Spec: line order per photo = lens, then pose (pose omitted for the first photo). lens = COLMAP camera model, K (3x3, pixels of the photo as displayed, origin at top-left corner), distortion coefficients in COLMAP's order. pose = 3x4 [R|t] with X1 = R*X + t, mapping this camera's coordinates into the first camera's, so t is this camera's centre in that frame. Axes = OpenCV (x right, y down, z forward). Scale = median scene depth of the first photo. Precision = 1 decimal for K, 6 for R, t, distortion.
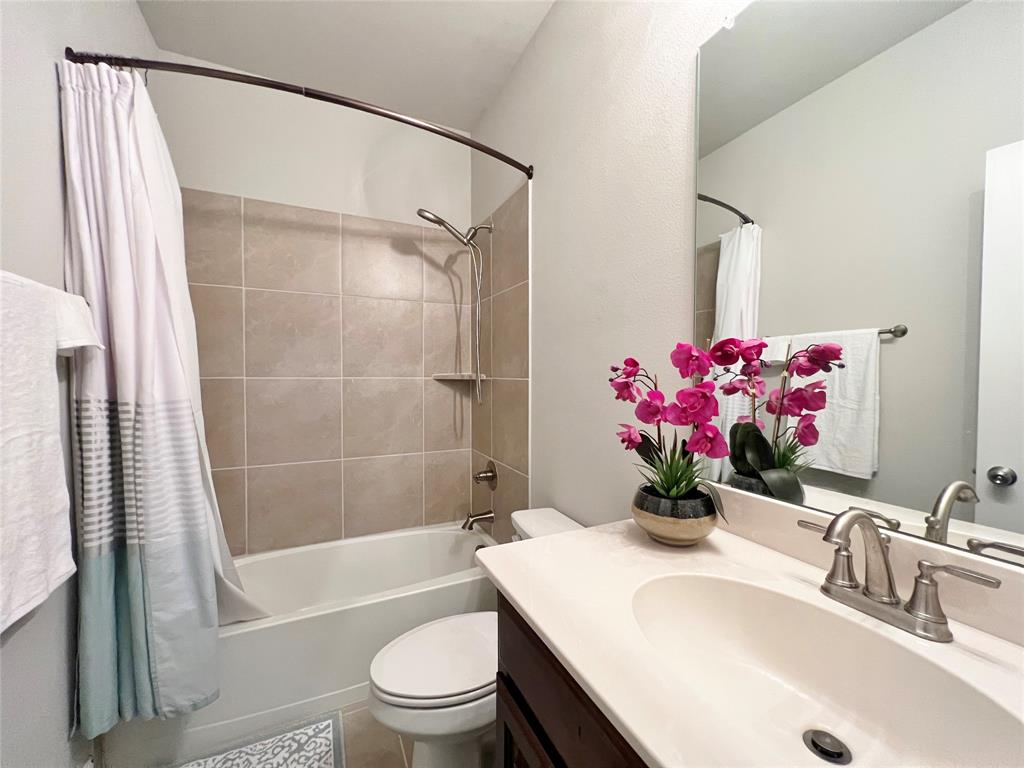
lens RADIAL K [[410.2, 0, 514.9], [0, 410.2, 385.4], [0, 0, 1]] dist [-0.001875, 0.000350]
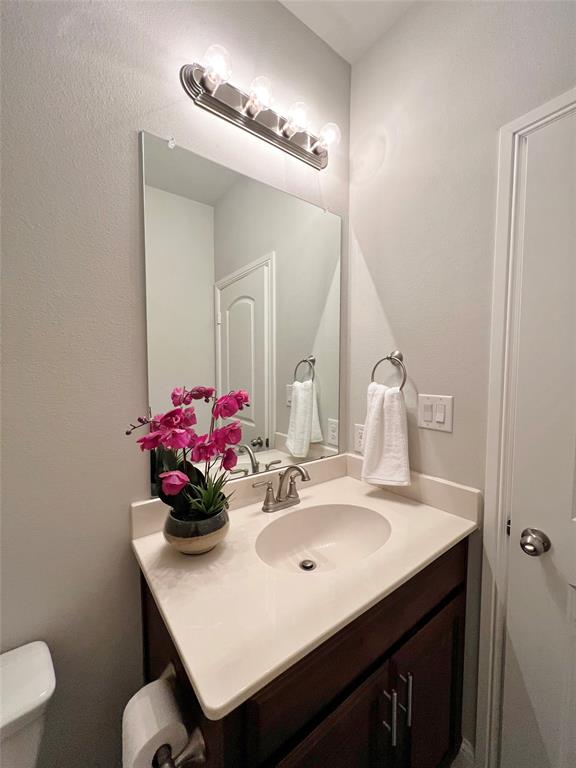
lens RADIAL K [[307.6, 0, 288.0], [0, 307.6, 386.8], [0, 0, 1]] dist [-0.001875, 0.000350]
pose [[-0.189834, -0.065639, 0.979620, -0.547011], [0.022265, 0.997218, 0.071133, -0.173865], [-0.981564, 0.035315, -0.187845, 0.848461]]
